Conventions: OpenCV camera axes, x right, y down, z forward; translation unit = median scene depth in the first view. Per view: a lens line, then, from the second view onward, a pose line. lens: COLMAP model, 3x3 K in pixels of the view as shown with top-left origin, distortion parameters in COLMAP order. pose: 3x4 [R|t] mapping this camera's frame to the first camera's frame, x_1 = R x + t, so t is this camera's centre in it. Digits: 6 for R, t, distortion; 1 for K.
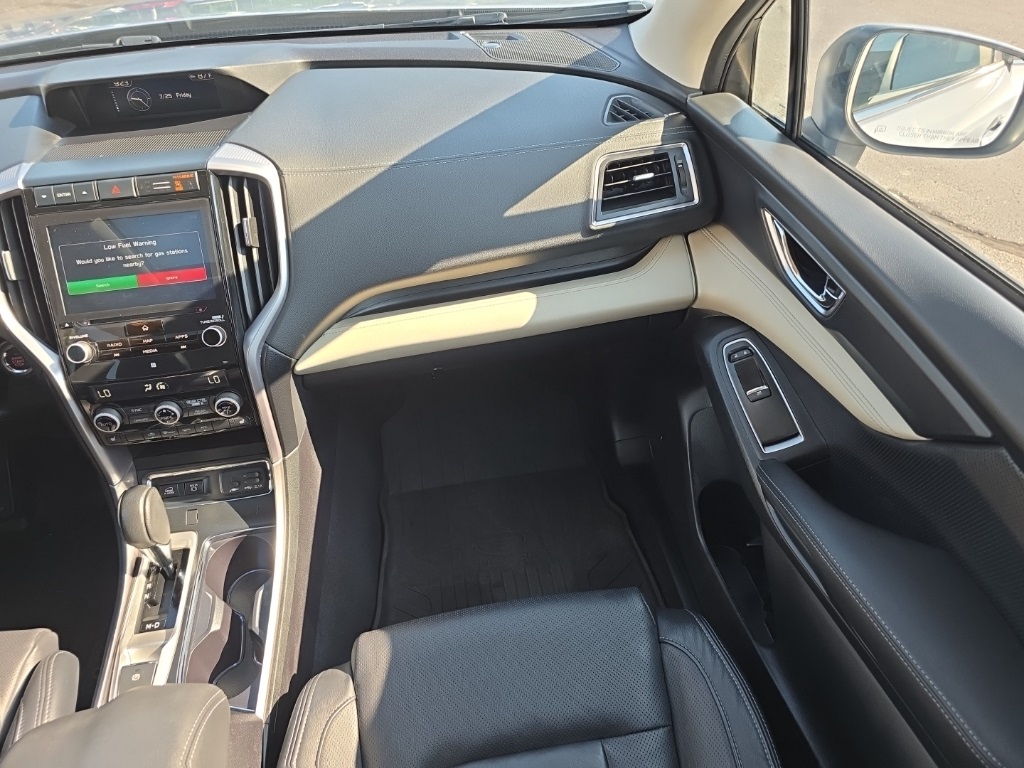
lens RADIAL K [[695.8, 0, 535.4], [0, 695.8, 368.6], [0, 0, 1]] dist [-0.000104, -0.003398]
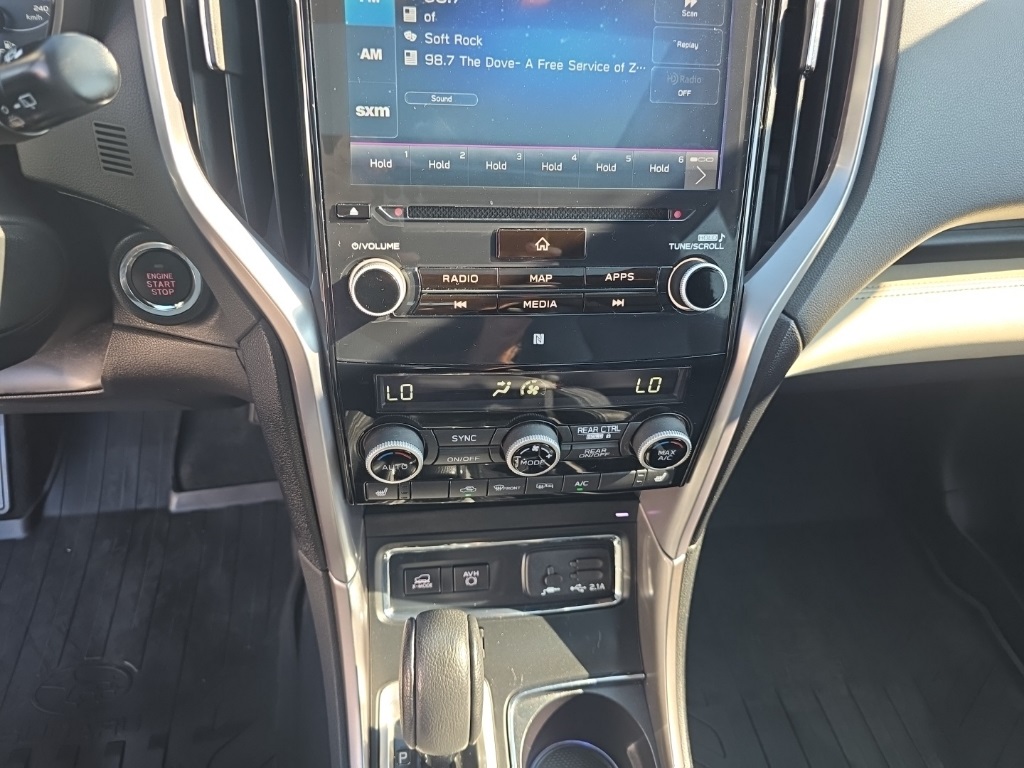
lens RADIAL K [[703.4, 0, 504.8], [0, 703.4, 382.5], [0, 0, 1]] dist [0.049586, -0.064227]
pose [[0.992026, 0.106592, 0.067243, -0.594567], [-0.111669, 0.990766, 0.076891, -0.009100], [-0.058426, -0.083787, 0.994769, 0.590922]]
